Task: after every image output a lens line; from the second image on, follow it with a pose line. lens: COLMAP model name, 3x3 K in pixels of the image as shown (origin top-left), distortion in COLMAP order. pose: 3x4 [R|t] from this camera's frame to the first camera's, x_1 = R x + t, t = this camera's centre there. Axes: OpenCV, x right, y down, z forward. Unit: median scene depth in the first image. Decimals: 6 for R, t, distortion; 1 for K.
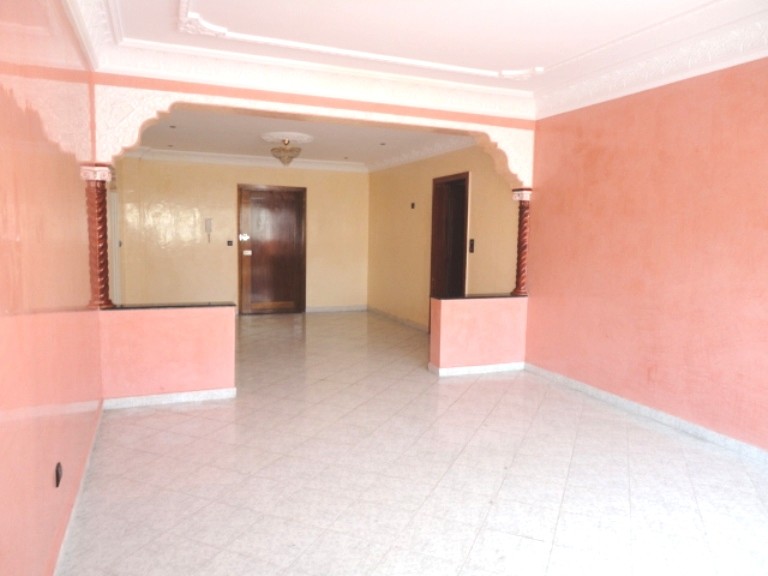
lens RADIAL K [[553.2, 0, 383.7], [0, 553.2, 287.0], [0, 0, 1]] dist [-0.003741, 0.011820]
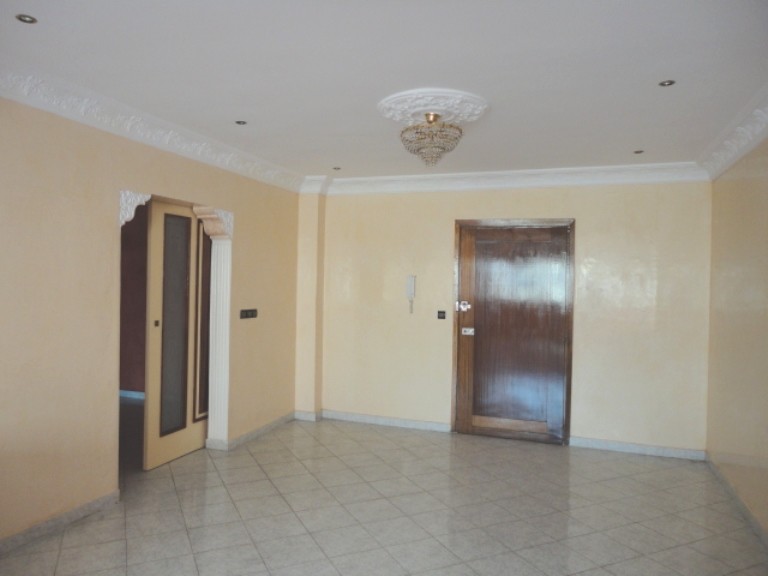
lens RADIAL K [[553.2, 0, 383.8], [0, 553.2, 287.7], [0, 0, 1]] dist [-0.003741, 0.011820]
pose [[0.749260, 0.002631, -0.662270, 0.146837], [-0.070498, 0.994627, -0.075806, -0.097275], [0.658513, 0.103487, 0.745420, 0.817798]]
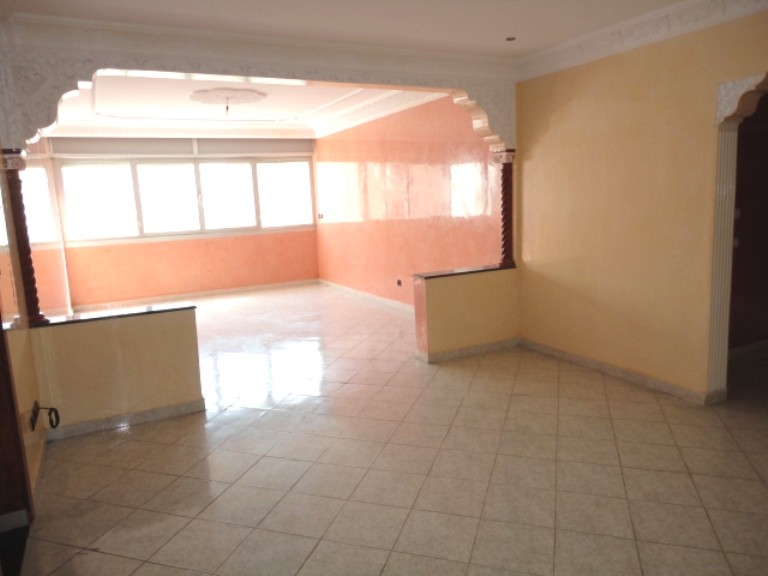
lens RADIAL K [[553.2, 0, 383.7], [0, 553.2, 288.8], [0, 0, 1]] dist [-0.003741, 0.011820]
pose [[-0.994946, 0.038601, -0.092690, -0.097235], [0.014125, 0.967775, 0.251421, -0.183994], [0.099409, 0.248841, -0.963429, 1.736434]]
